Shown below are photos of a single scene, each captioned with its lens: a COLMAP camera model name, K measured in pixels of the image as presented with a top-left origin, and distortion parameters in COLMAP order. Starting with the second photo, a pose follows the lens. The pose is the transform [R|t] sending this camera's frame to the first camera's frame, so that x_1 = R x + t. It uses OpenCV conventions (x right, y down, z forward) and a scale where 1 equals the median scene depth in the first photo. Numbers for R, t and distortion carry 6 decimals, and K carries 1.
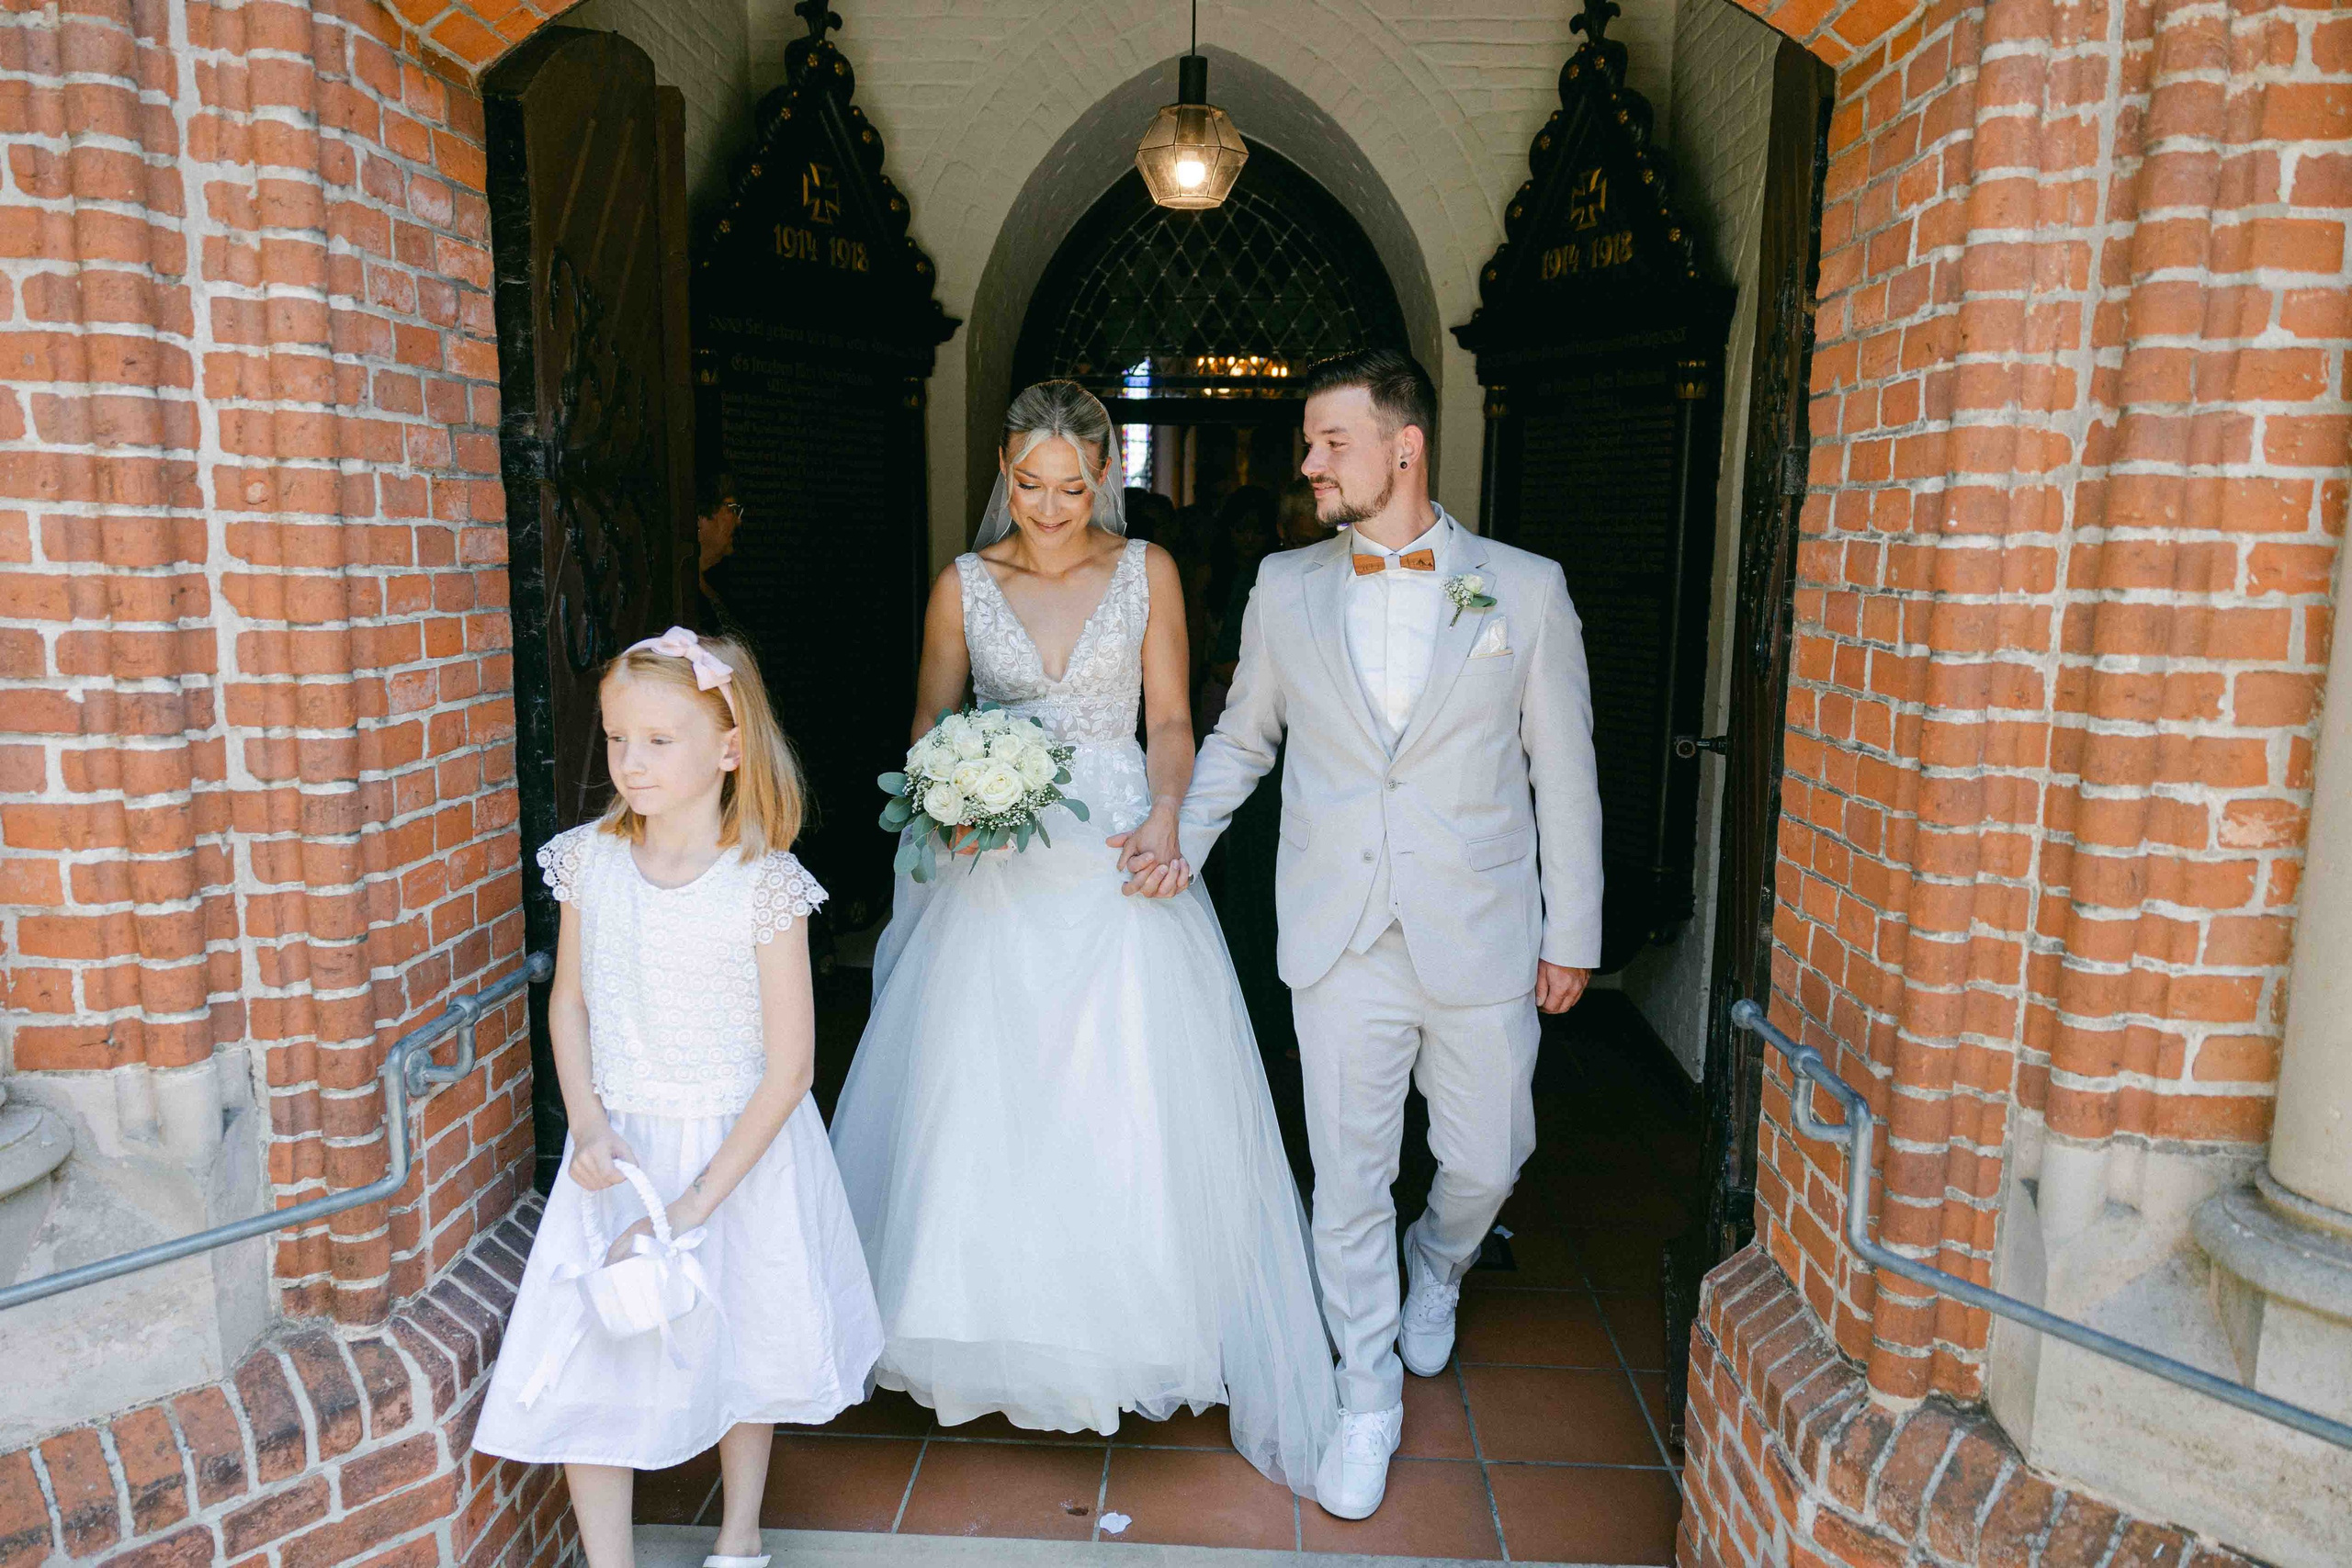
lens RADIAL K [[1562.2, 0, 1167.7], [0, 1562.2, 775.4], [0, 0, 1]] dist [0.001437, -0.003972]
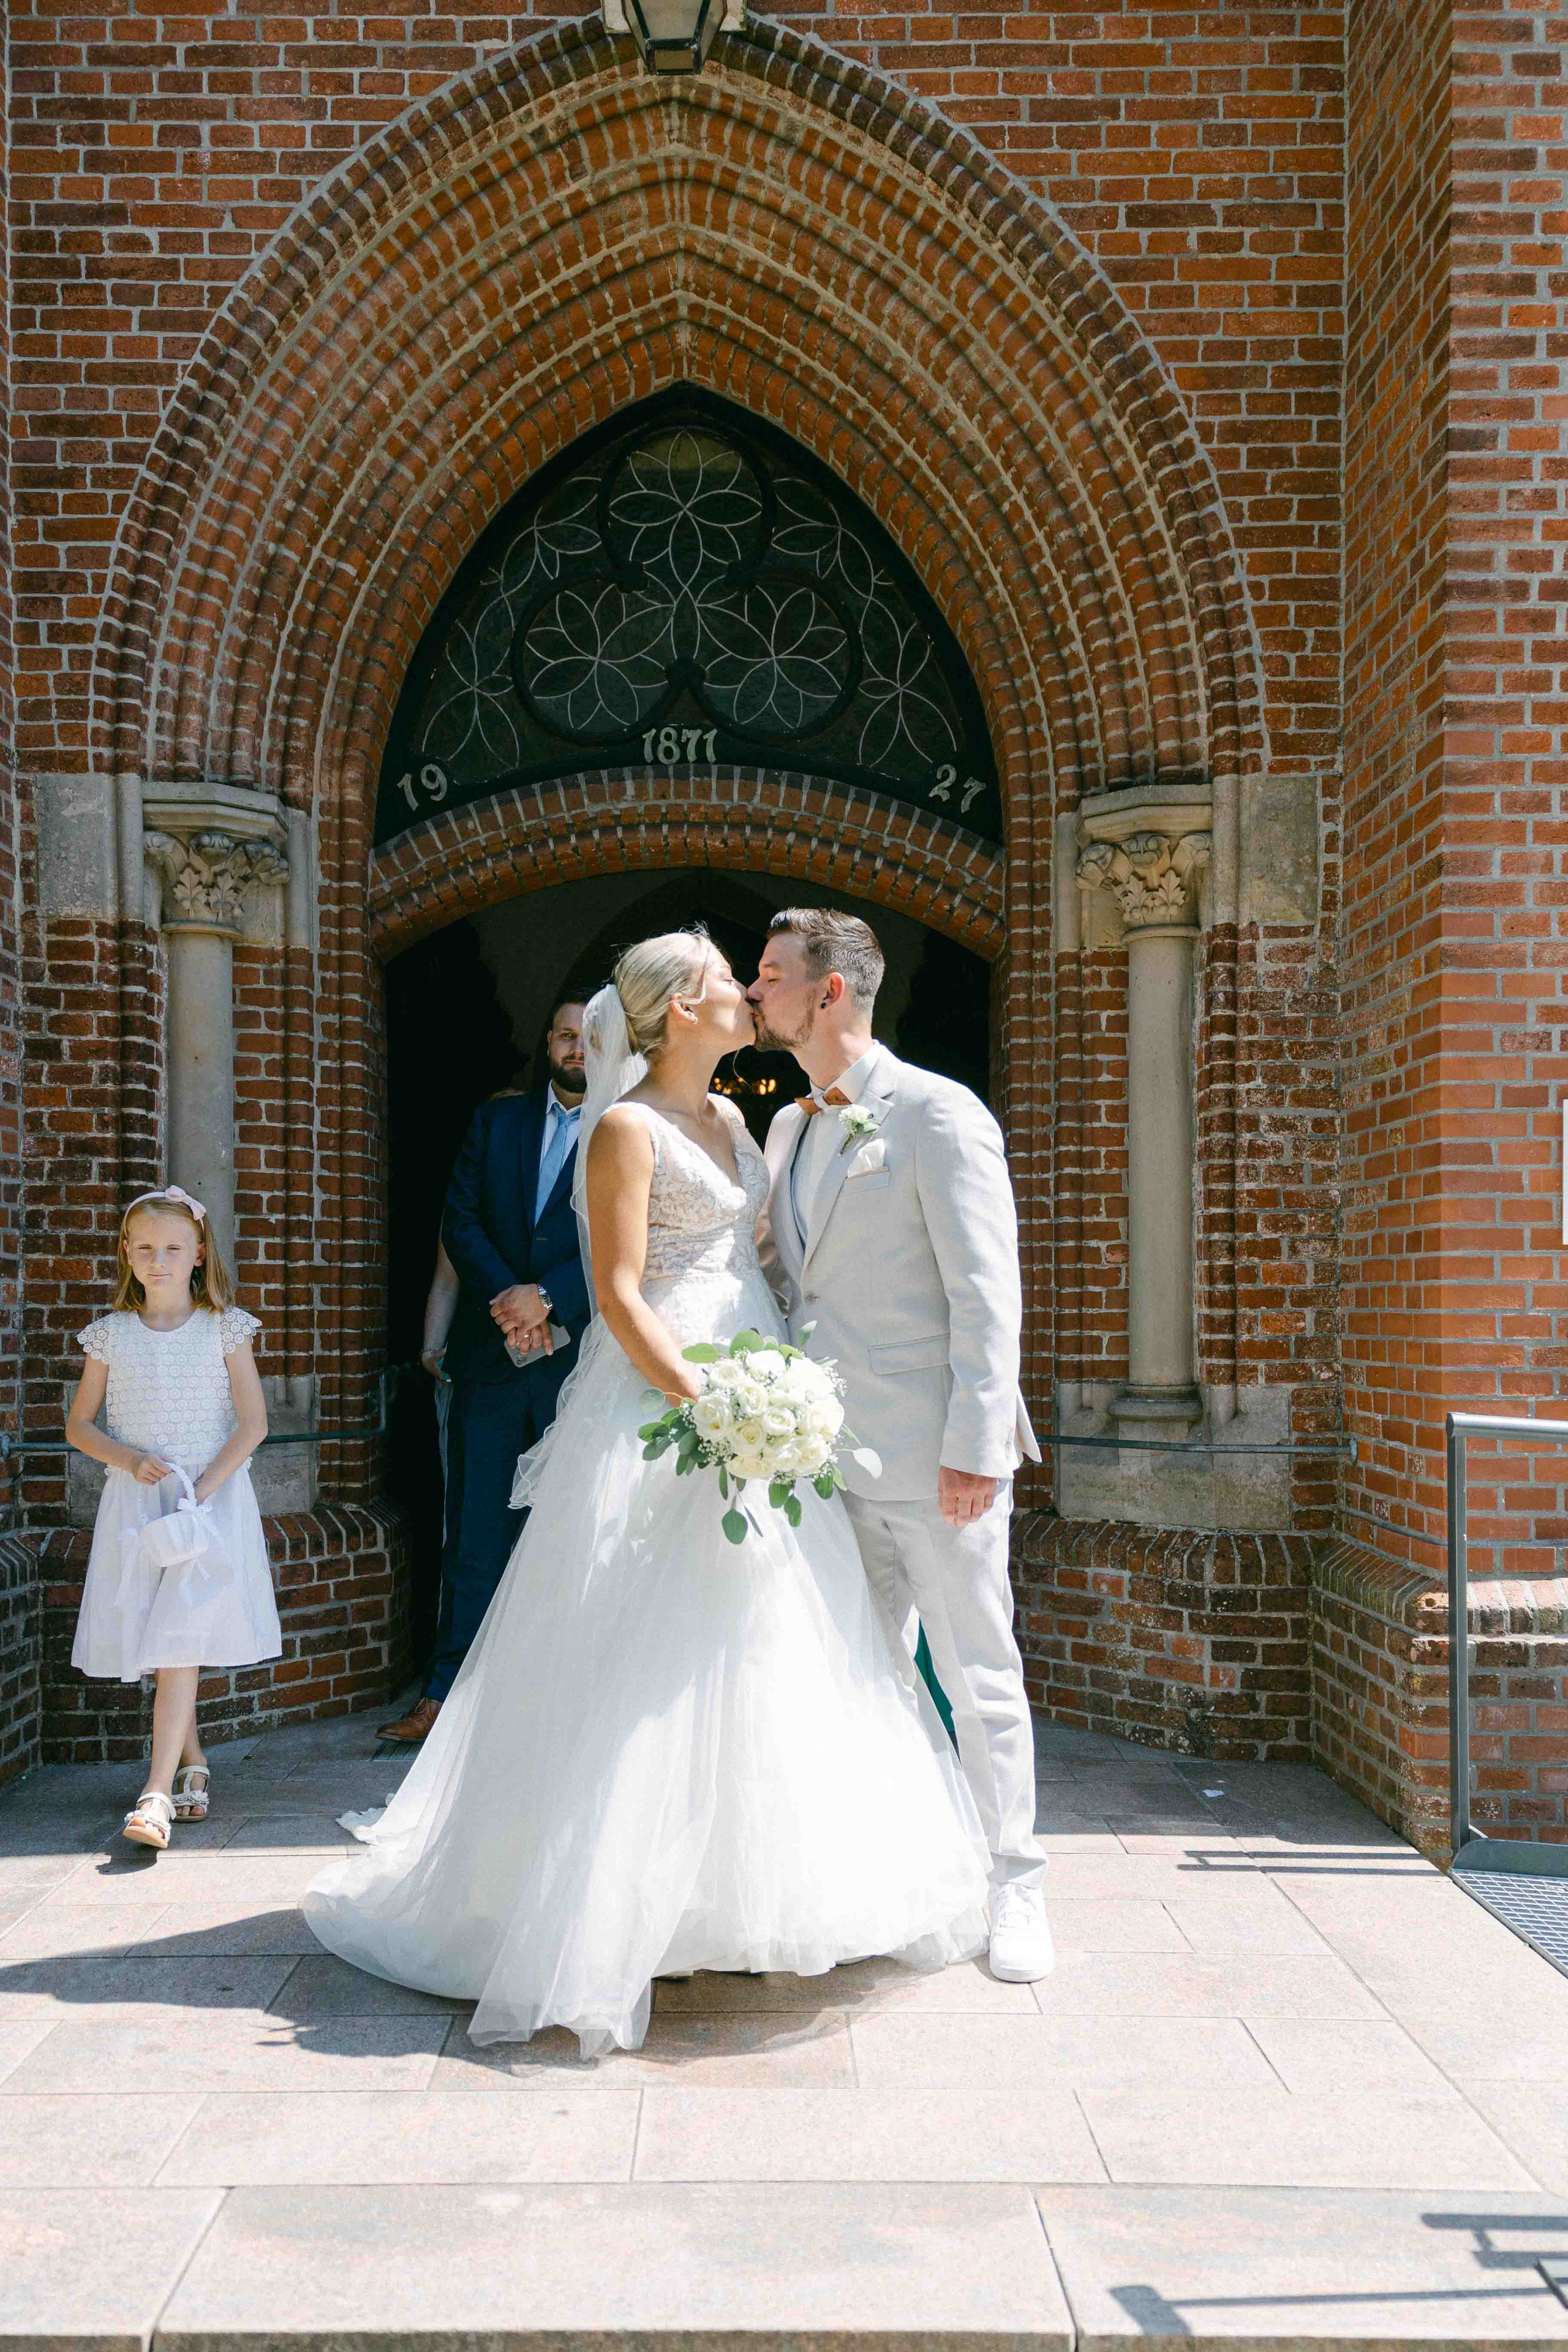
lens RADIAL K [[1562.4, 0, 782.4], [0, 1562.4, 1182.6], [0, 0, 1]] dist [0.001437, -0.003972]
pose [[0.996600, -0.011607, 0.081566, -0.087441], [0.027195, 0.980881, -0.192701, 0.392673], [-0.077770, 0.194264, 0.977862, -1.521343]]
